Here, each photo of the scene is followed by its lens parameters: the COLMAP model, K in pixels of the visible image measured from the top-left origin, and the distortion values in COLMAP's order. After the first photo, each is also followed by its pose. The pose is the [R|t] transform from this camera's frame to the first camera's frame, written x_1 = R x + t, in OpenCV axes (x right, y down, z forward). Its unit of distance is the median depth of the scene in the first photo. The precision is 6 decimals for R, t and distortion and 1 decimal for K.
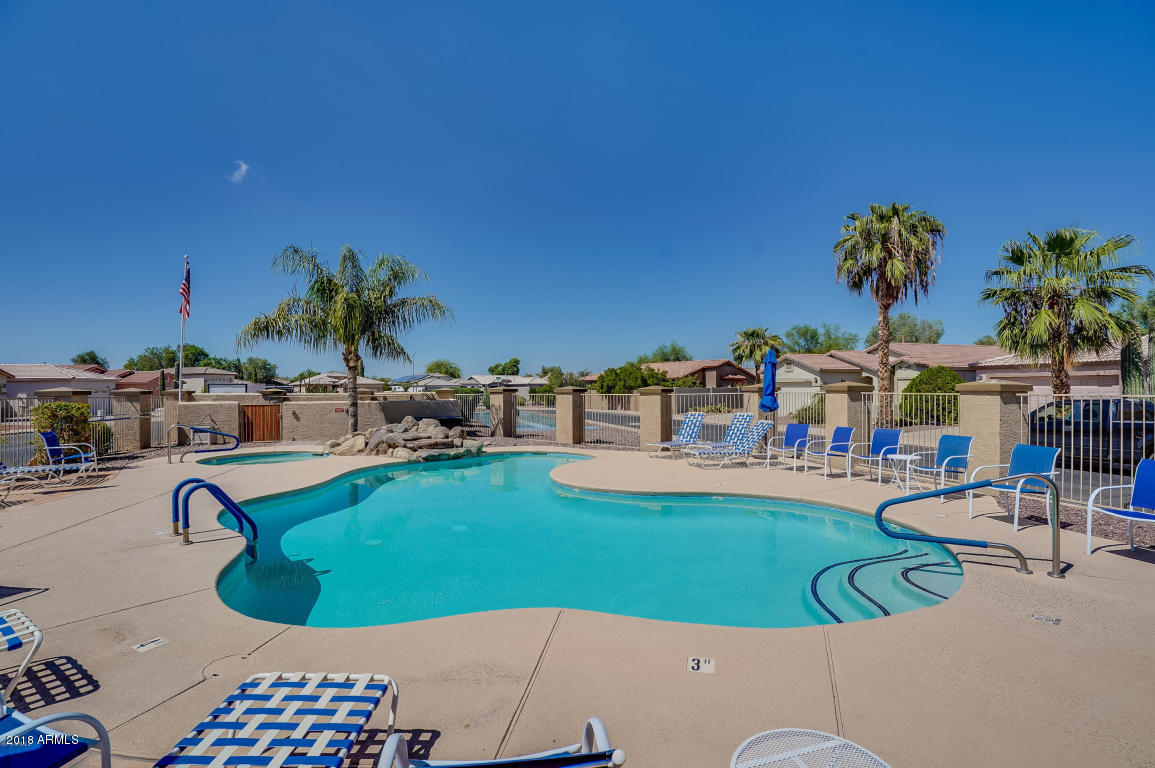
lens RADIAL K [[543.6, 0, 577.5], [0, 543.6, 384.0], [0, 0, 1]] dist [-0.040613, -0.000033]
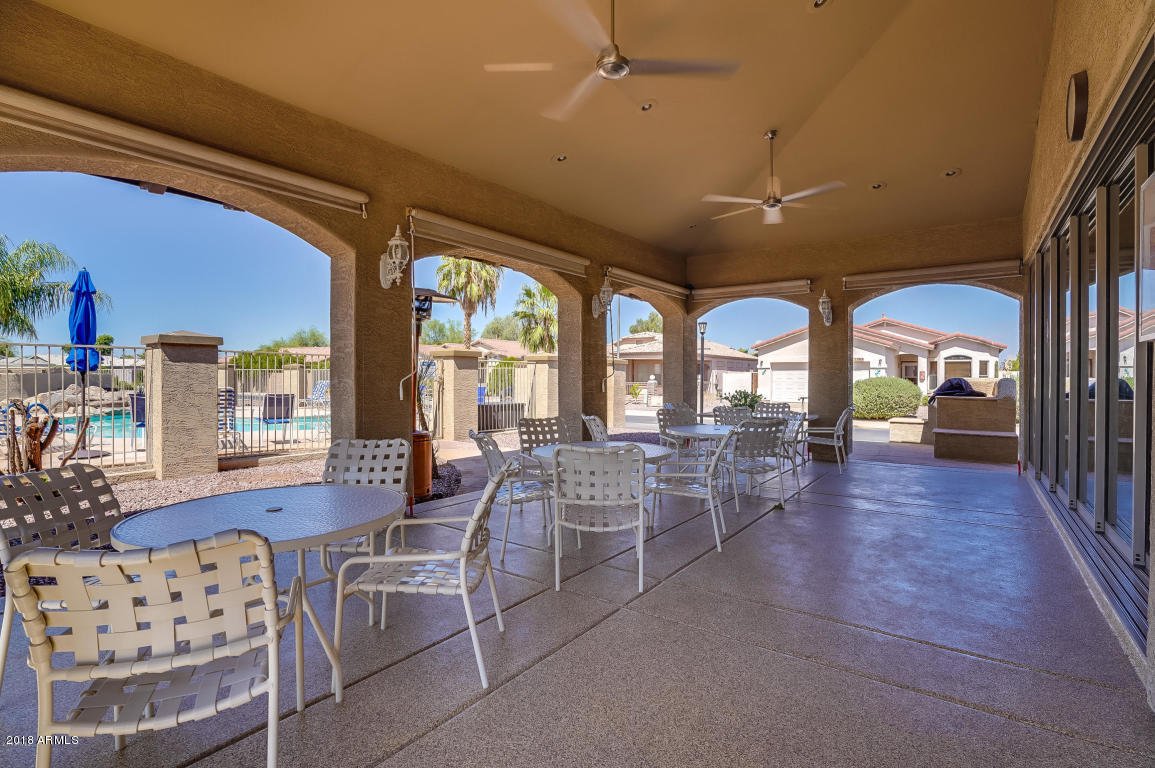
lens RADIAL K [[543.6, 0, 577.5], [0, 543.6, 384.0], [0, 0, 1]] dist [-0.040613, -0.000033]
pose [[0.807429, 0.001052, 0.589964, -0.059727], [-0.013936, 0.999753, 0.017289, 0.014571], [-0.589800, -0.022182, 0.807244, -0.380715]]
